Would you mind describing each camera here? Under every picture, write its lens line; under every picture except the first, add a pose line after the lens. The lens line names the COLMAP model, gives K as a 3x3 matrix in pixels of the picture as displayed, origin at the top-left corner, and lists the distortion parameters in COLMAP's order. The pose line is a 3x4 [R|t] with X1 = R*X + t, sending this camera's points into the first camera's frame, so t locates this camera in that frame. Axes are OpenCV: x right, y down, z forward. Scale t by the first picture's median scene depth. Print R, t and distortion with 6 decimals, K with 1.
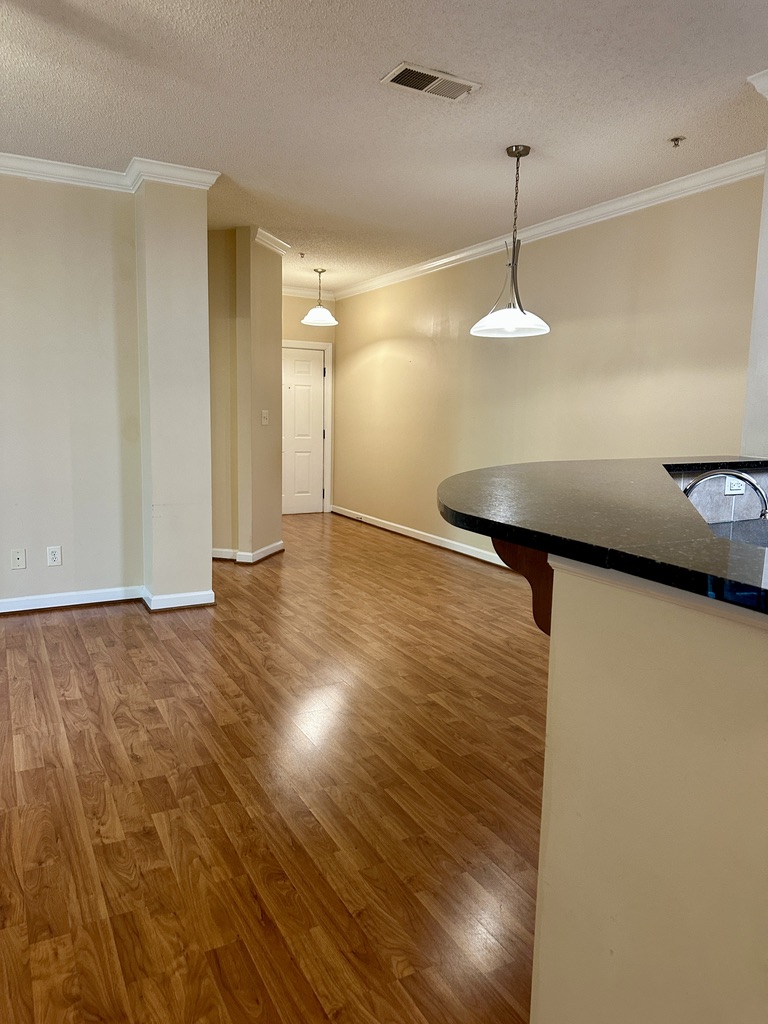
lens RADIAL K [[722.0, 0, 386.6], [0, 722.0, 495.2], [0, 0, 1]] dist [0.093891, -0.088656]
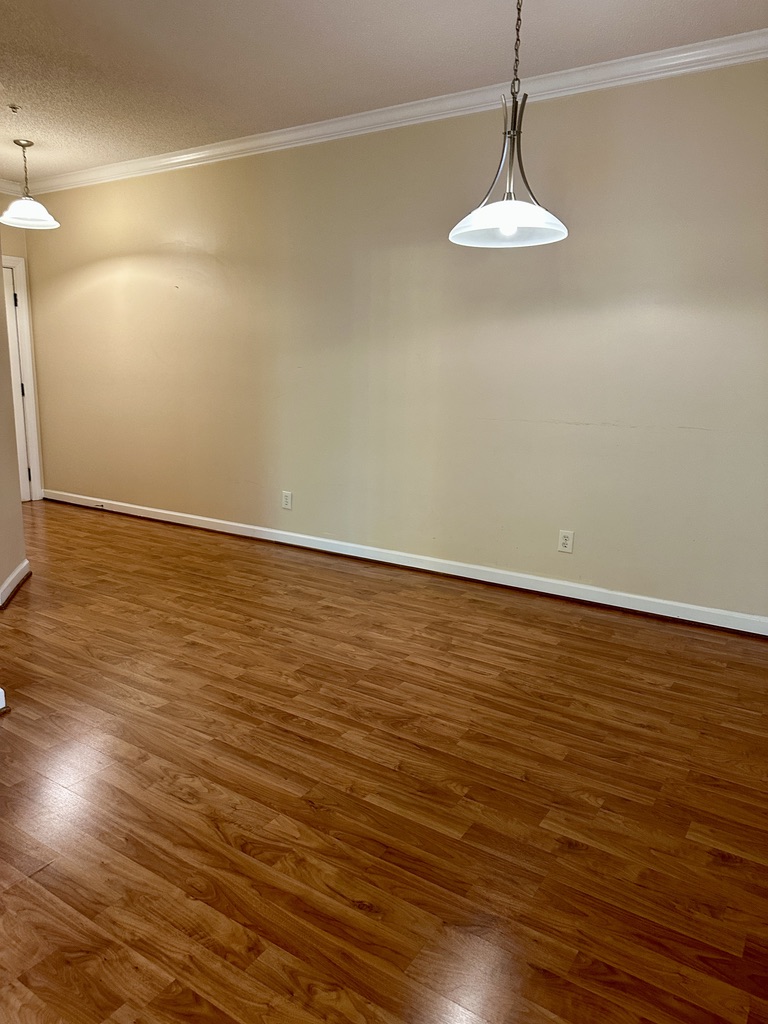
lens RADIAL K [[712.7, 0, 384.0], [0, 712.7, 512.0], [0, 0, 1]] dist [0.109792, -0.173388]
pose [[0.876427, -0.100971, 0.470830, -0.267296], [0.055651, 0.992456, 0.109244, -0.053072], [-0.478308, -0.069542, 0.875434, 0.450246]]
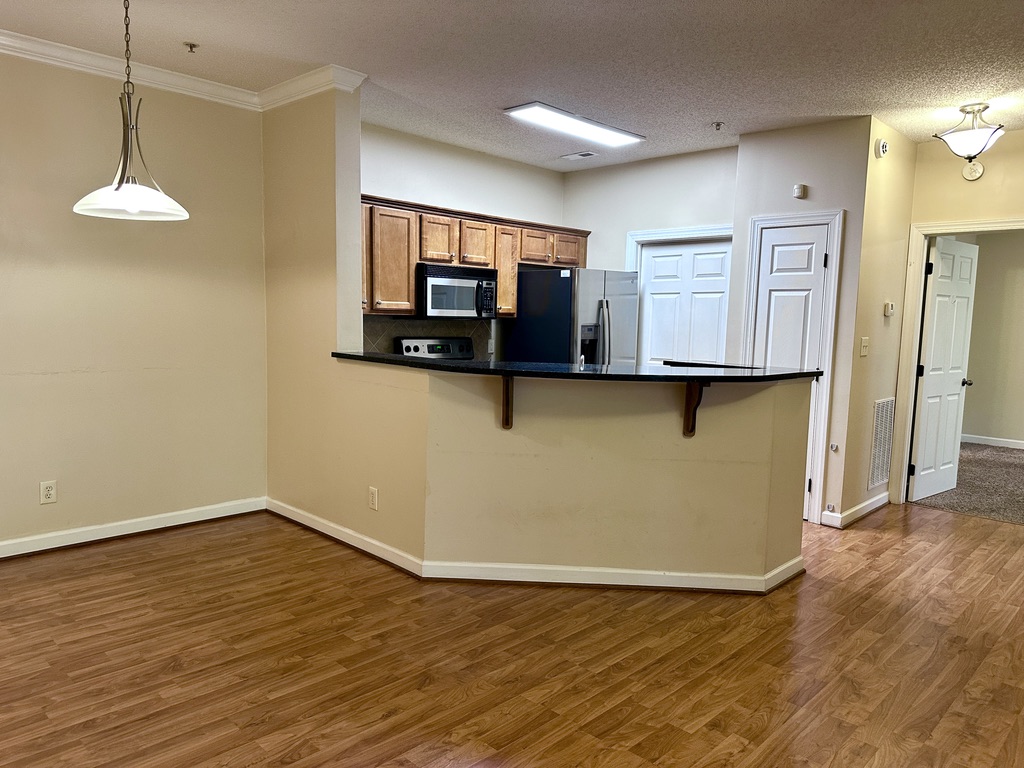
lens RADIAL K [[729.1, 0, 491.6], [0, 729.1, 384.9], [0, 0, 1]] dist [0.011260, -0.004730]
pose [[-0.288105, -0.121209, 0.949897, -0.673104], [0.081286, 0.985281, 0.150378, -0.132502], [-0.954143, 0.120538, -0.274012, 0.868281]]
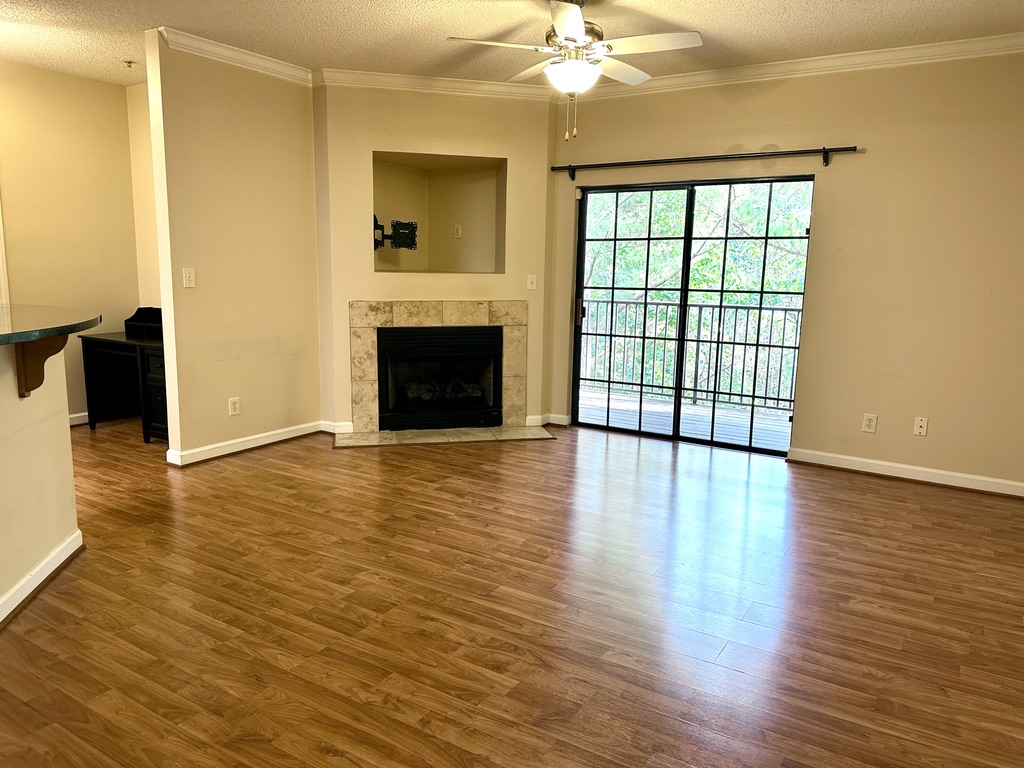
lens RADIAL K [[722.0, 0, 512.0], [0, 722.0, 384.0], [0, 0, 1]] dist [0.093891, -0.088656]
pose [[-0.873121, 0.044829, -0.485438, 0.029577], [-0.092593, 0.962387, 0.255415, -0.160874], [0.478629, 0.267957, -0.836130, 1.233420]]
